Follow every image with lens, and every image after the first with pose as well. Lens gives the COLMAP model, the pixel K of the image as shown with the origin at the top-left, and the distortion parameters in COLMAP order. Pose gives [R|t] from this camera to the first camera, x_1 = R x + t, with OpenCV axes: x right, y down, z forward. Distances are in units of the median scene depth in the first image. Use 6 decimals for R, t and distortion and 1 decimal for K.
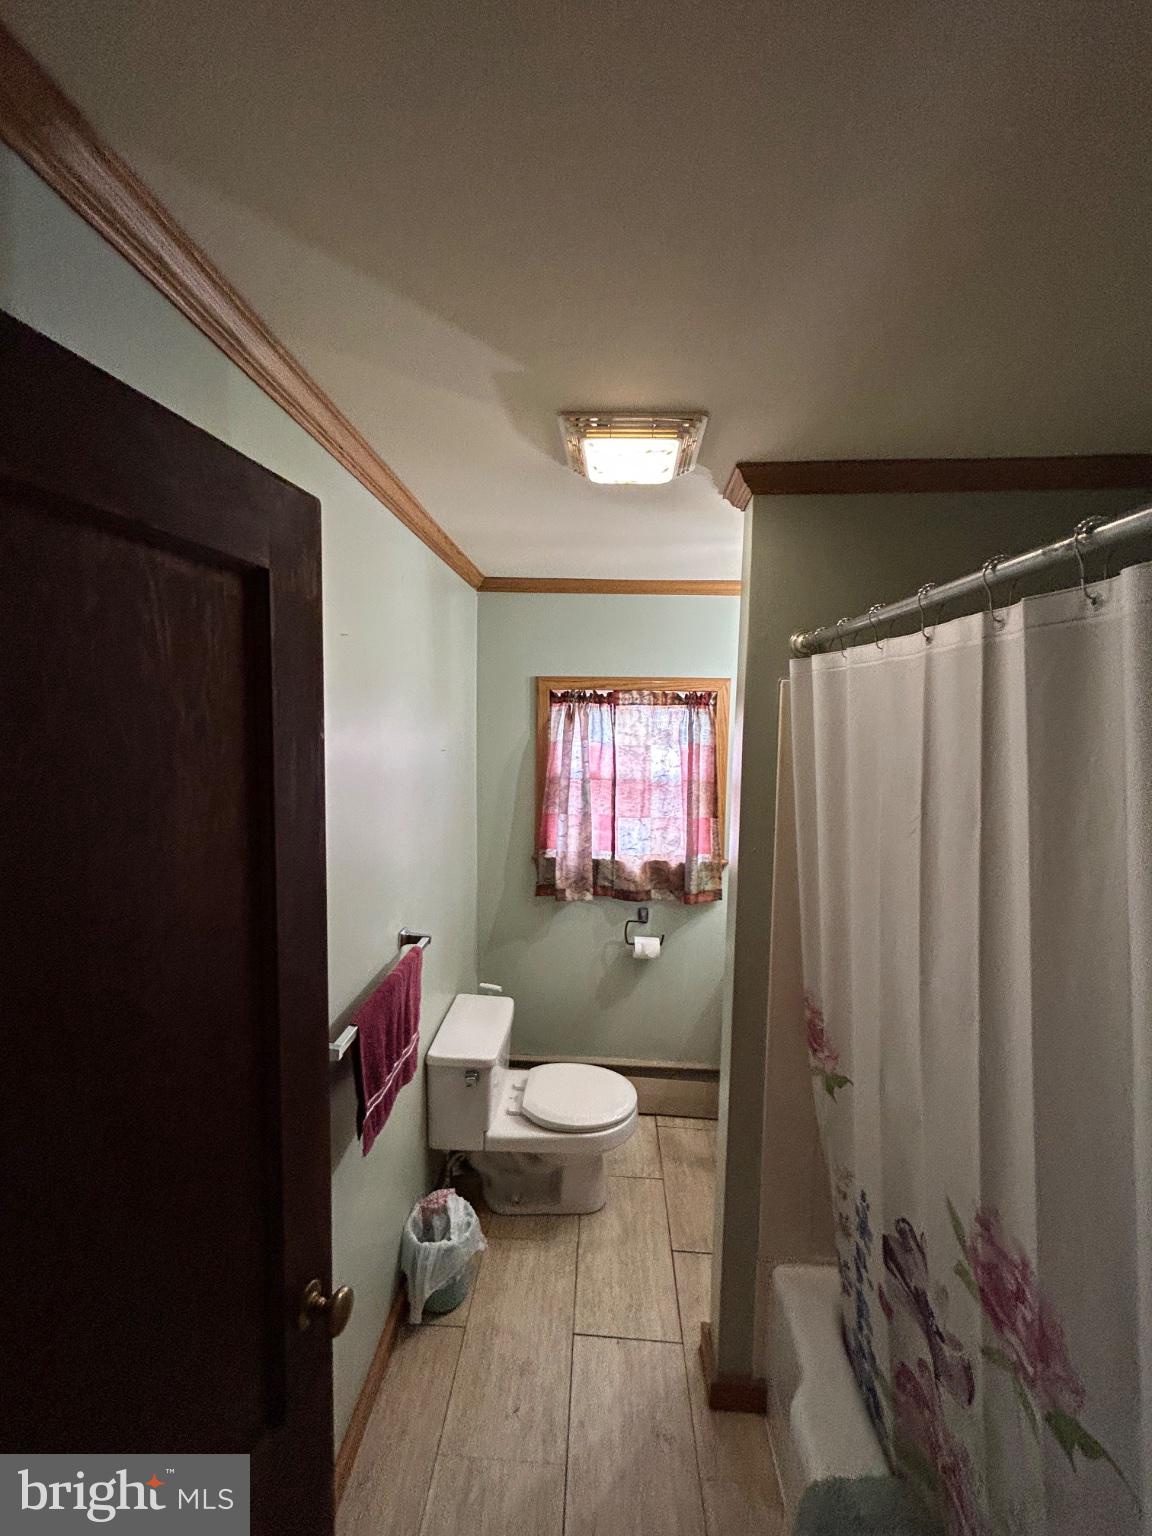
lens RADIAL K [[619.6, 0, 575.8], [0, 619.6, 770.1], [0, 0, 1]] dist [0.000487, 0.000611]
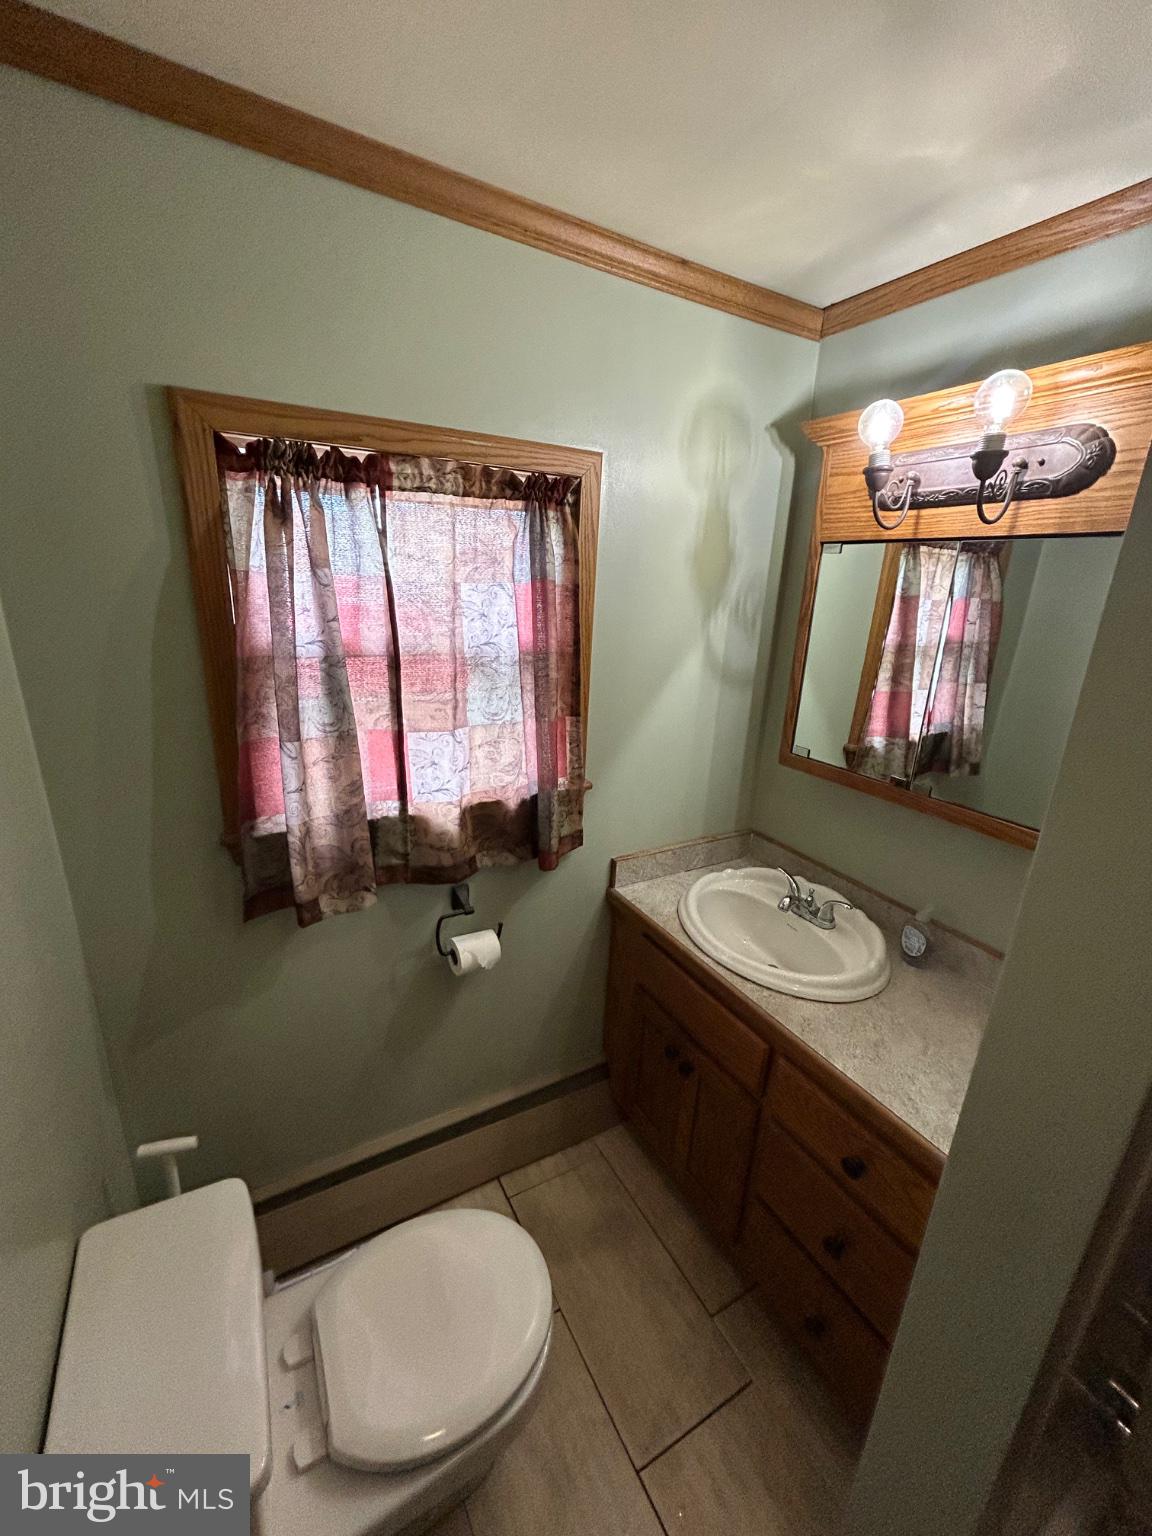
lens RADIAL K [[619.6, 0, 570.9], [0, 619.6, 764.8], [0, 0, 1]] dist [0.000487, 0.000611]
pose [[0.845776, -0.138504, 0.515246, -0.081358], [0.010458, 0.969835, 0.243536, -0.018558], [-0.533435, -0.200588, 0.821713, 0.517928]]
